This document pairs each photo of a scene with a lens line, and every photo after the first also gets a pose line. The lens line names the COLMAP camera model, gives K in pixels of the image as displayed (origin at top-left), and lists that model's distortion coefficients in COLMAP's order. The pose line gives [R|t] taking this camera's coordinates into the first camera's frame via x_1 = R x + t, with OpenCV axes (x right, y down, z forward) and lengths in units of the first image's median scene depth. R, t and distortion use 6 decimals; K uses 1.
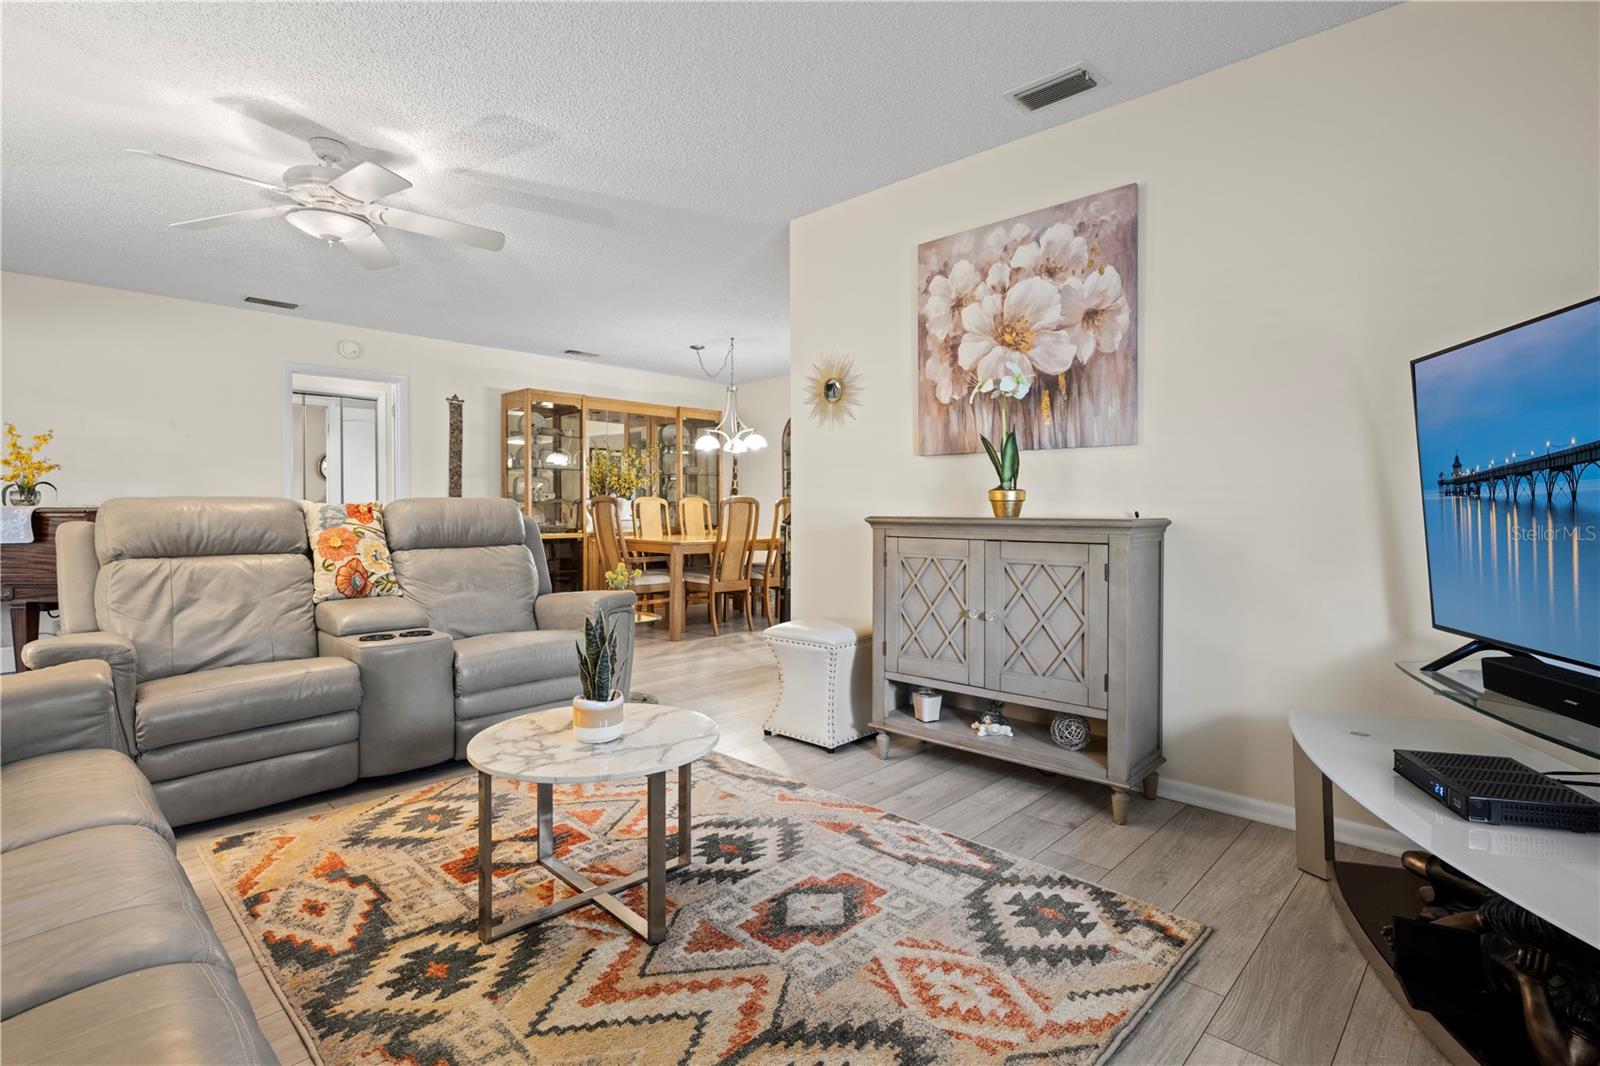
lens RADIAL K [[761.2, 0, 794.4], [0, 761.2, 506.9], [0, 0, 1]] dist [0.000940, 0.000362]
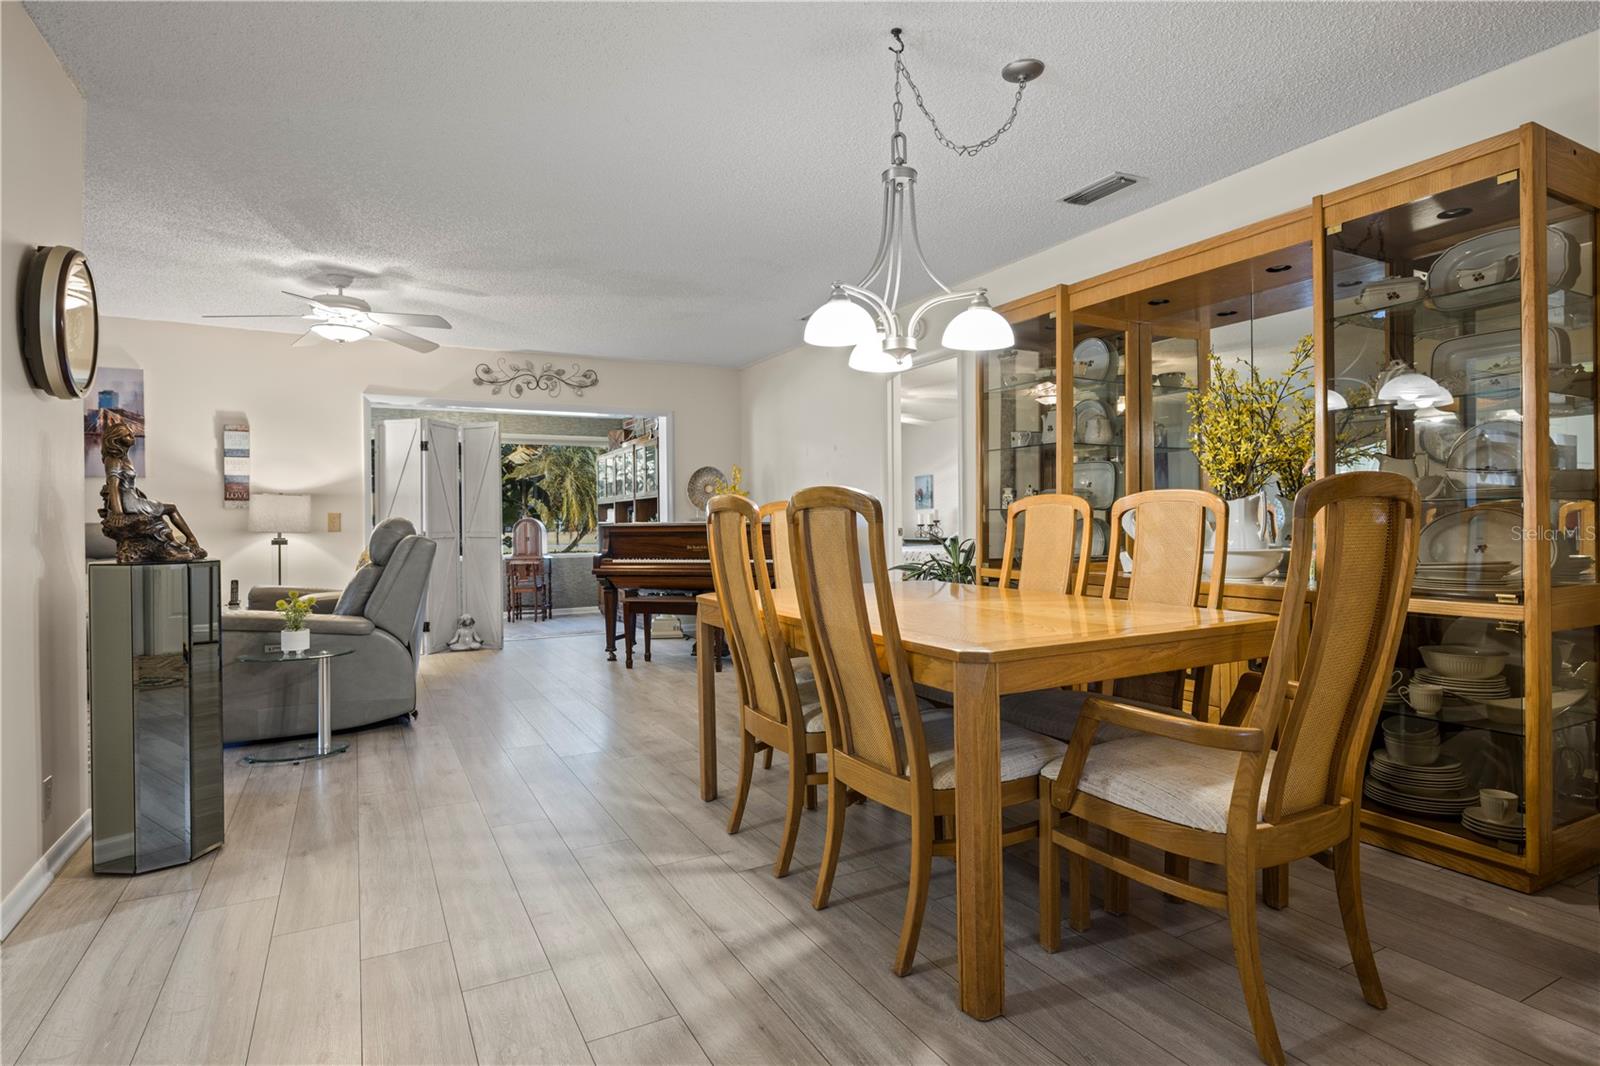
lens RADIAL K [[832.5, 0, 794.3], [0, 832.5, 527.5], [0, 0, 1]] dist [-0.001632, 0.000444]
pose [[-0.308479, 0.006381, -0.951210, 0.364448], [0.009619, 0.999947, 0.003589, 0.003606], [0.951183, -0.008043, -0.308524, 1.318475]]
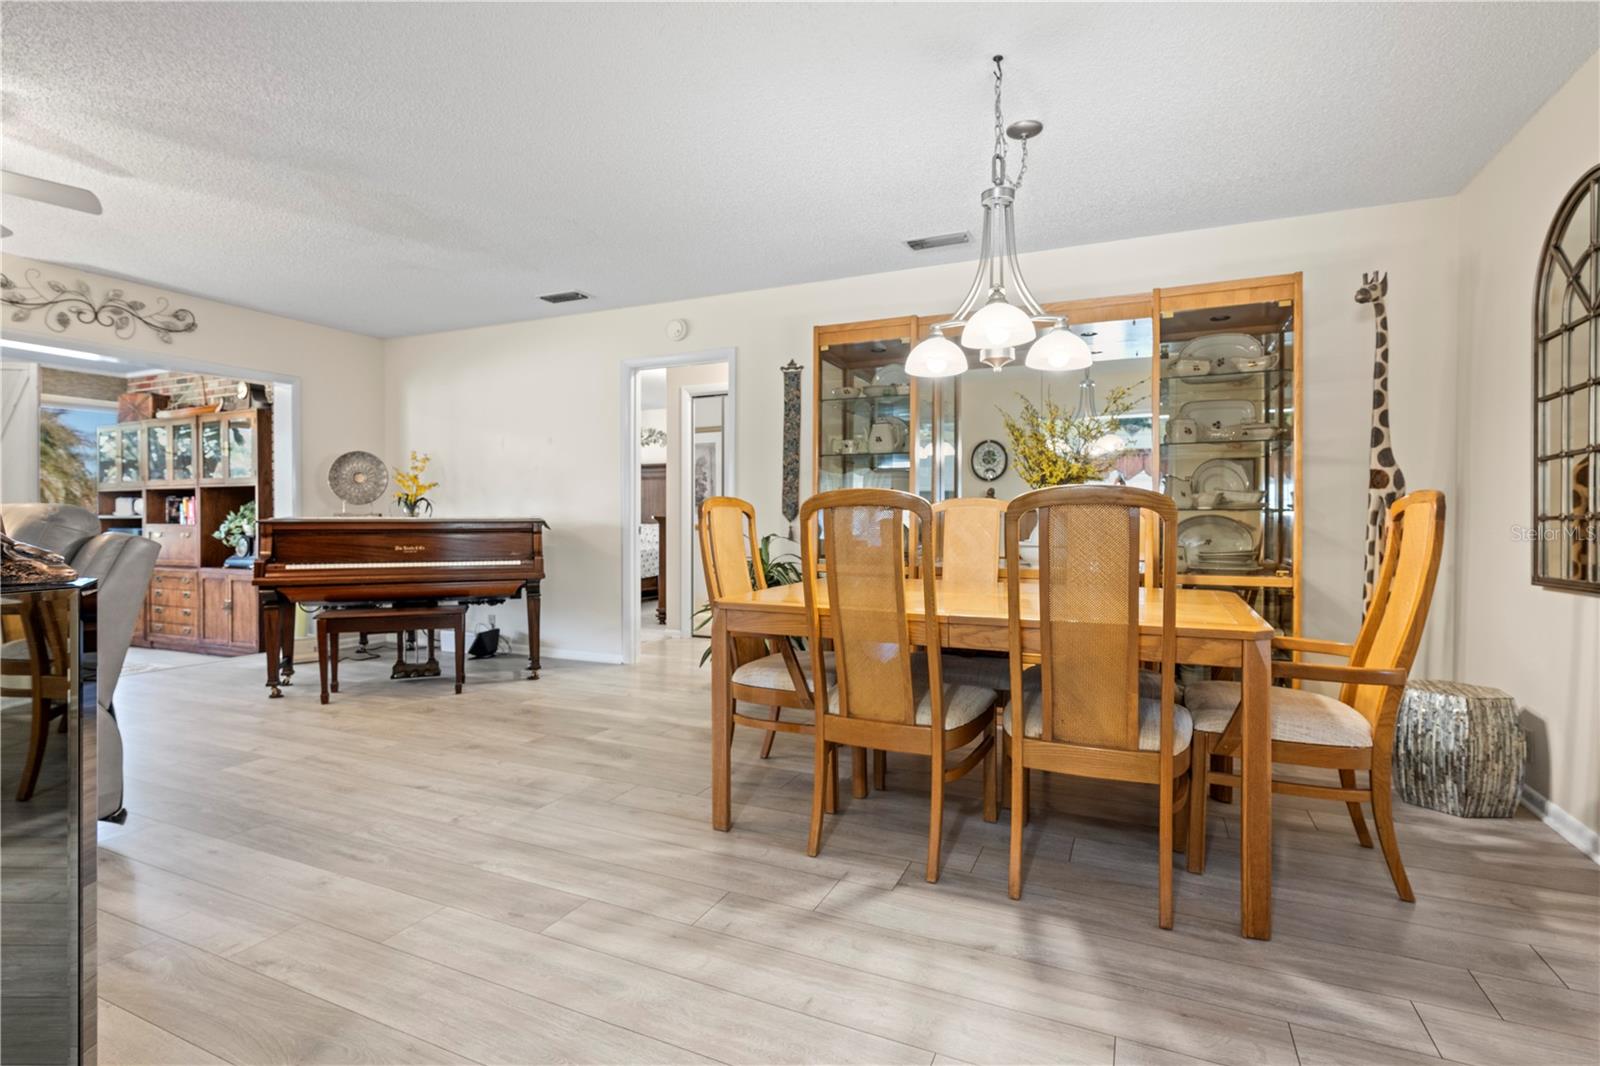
lens RADIAL K [[772.5, 0, 800.9], [0, 772.5, 528.4], [0, 0, 1]] dist [0.000463, 0.000859]
pose [[0.334562, 0.008332, -0.942337, 0.300013], [-0.000140, 0.999961, 0.008791, 0.003525], [0.942374, -0.002809, 0.334550, 0.968764]]
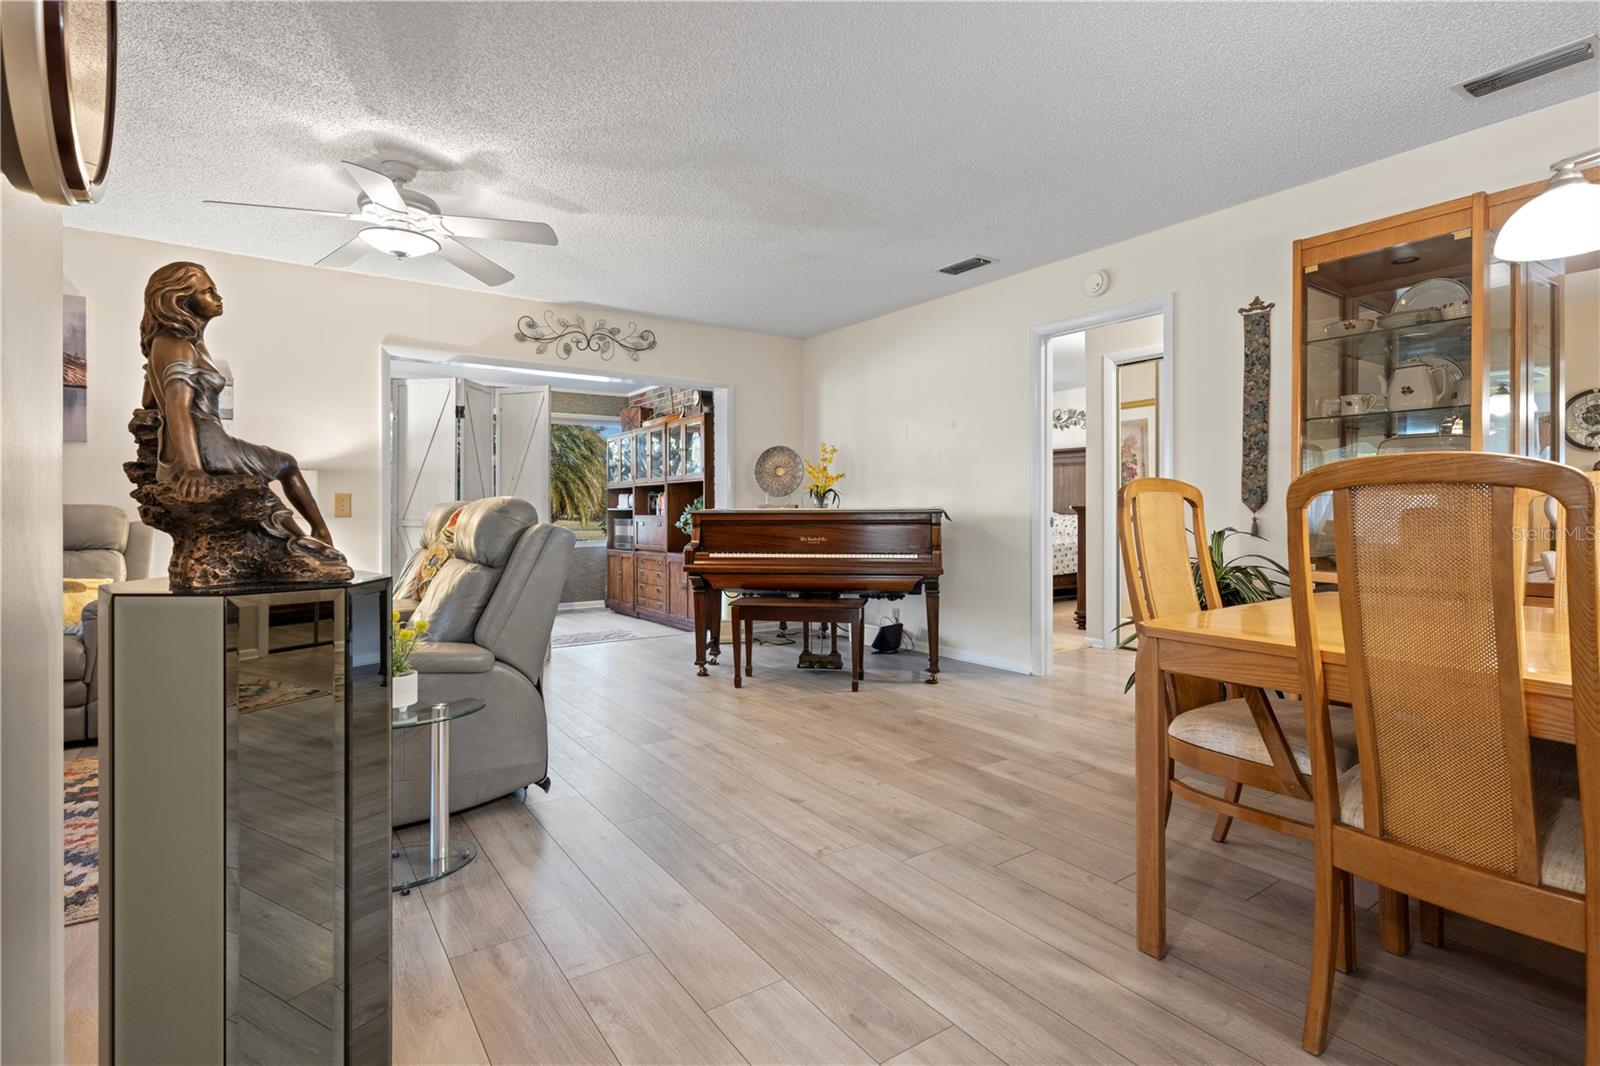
lens RADIAL K [[774.4, 0, 796.2], [0, 774.4, 513.2], [0, 0, 1]] dist [-0.000213, 0.001144]
pose [[-0.196613, 0.000877, -0.980481, 0.192473], [0.002221, 0.999997, 0.000449, 0.003831], [0.980479, -0.002090, -0.196614, 0.997751]]
